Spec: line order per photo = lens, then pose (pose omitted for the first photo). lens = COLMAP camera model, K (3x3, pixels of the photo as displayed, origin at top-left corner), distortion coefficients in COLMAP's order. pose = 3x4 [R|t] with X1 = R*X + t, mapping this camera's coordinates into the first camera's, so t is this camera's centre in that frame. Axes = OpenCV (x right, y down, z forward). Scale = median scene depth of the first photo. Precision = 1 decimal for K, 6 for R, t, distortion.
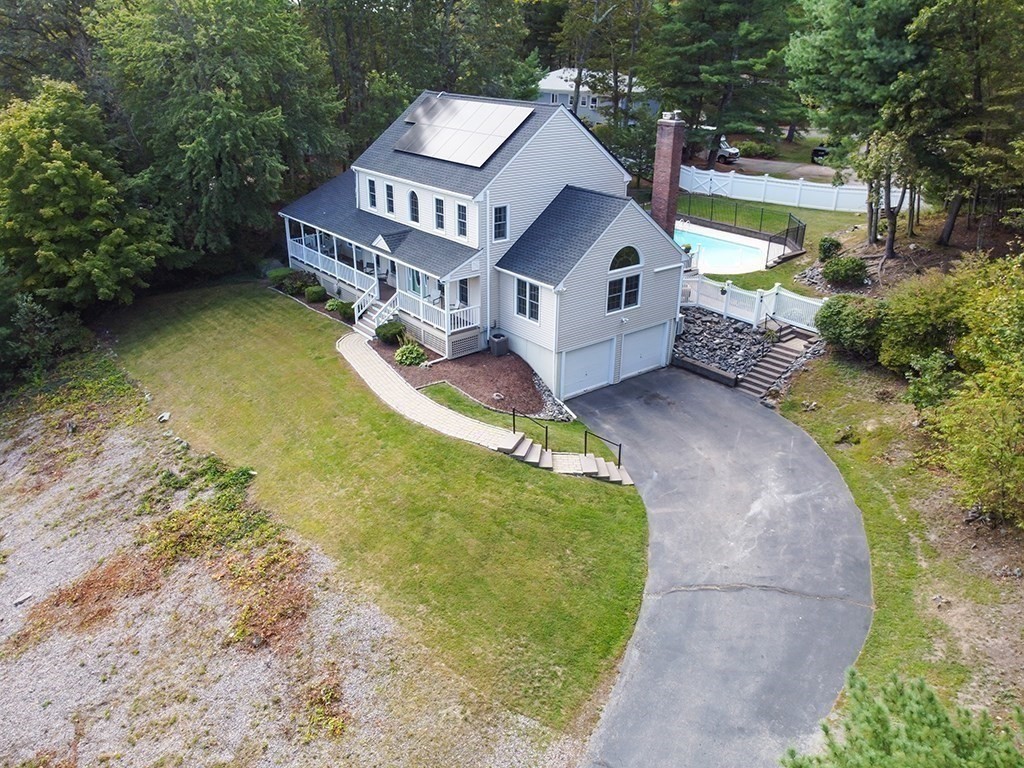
lens RADIAL K [[787.9, 0, 512.0], [0, 787.9, 384.0], [0, 0, 1]] dist [-0.001351, 0.003101]
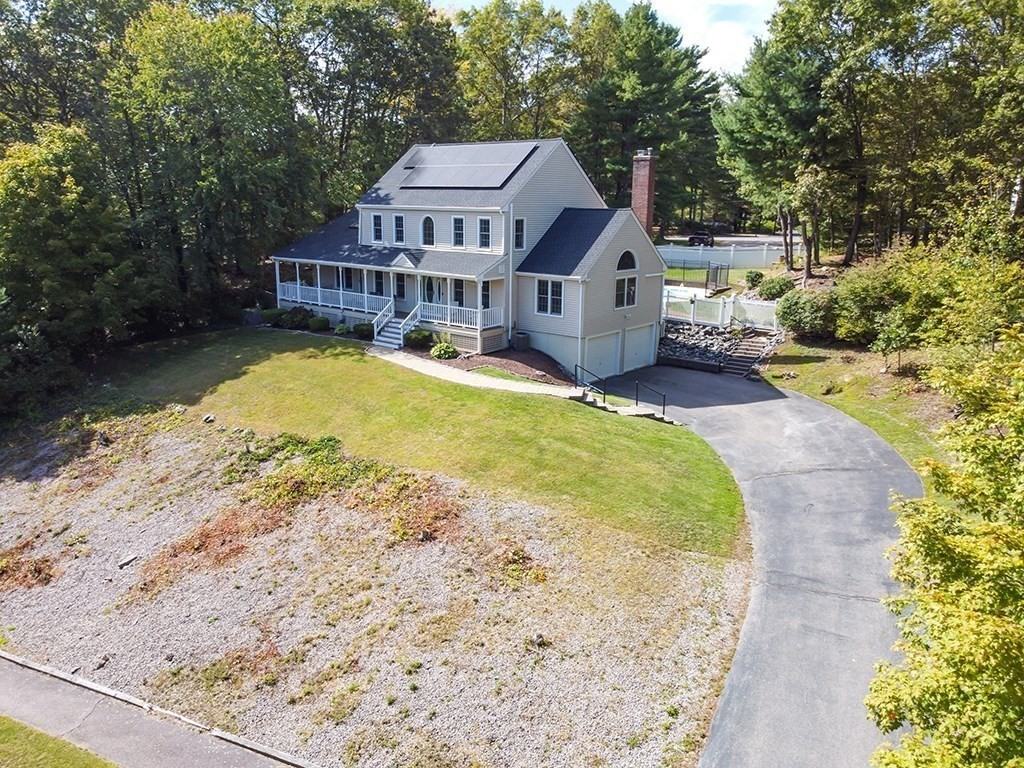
lens RADIAL K [[787.9, 0, 512.0], [0, 787.9, 384.0], [0, 0, 1]] dist [-0.001351, 0.003101]
pose [[0.976913, -0.043482, 0.209164, -0.292761], [0.080925, 0.981425, -0.173942, 0.222331], [-0.197715, 0.186853, 0.962286, -0.063136]]
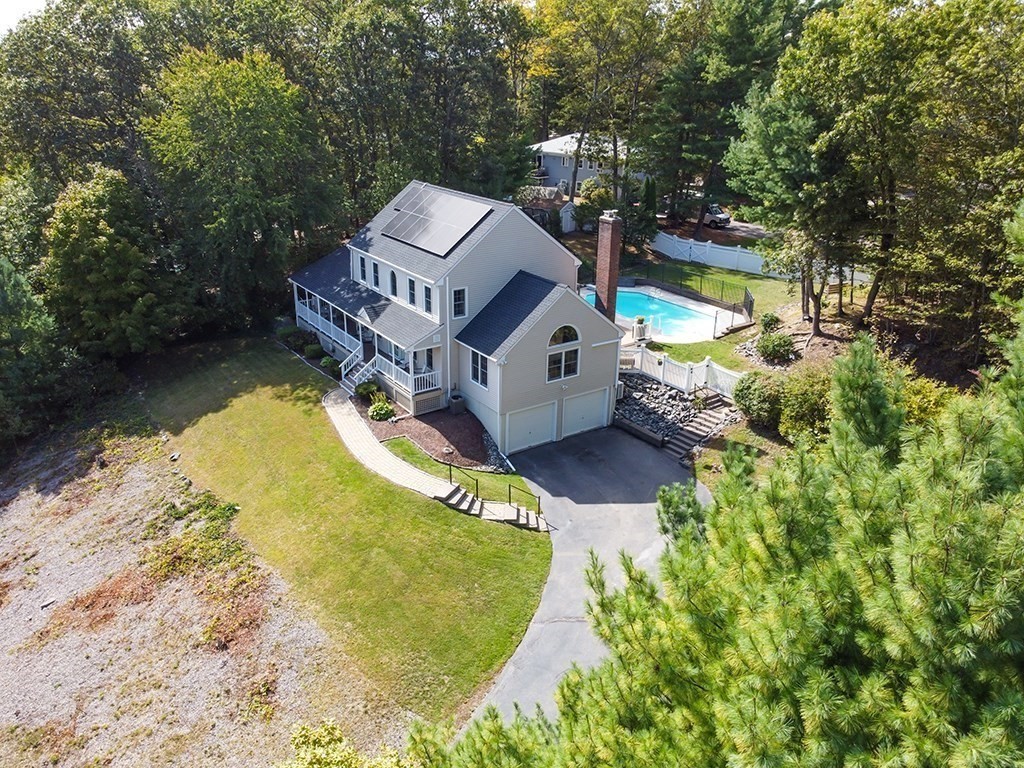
lens RADIAL K [[787.9, 0, 512.0], [0, 787.9, 384.0], [0, 0, 1]] dist [-0.001351, 0.003101]
pose [[0.997798, 0.031629, -0.058303, 0.145881], [-0.033835, 0.998733, -0.037245, -0.043754], [0.057051, 0.039136, 0.997604, -0.181430]]
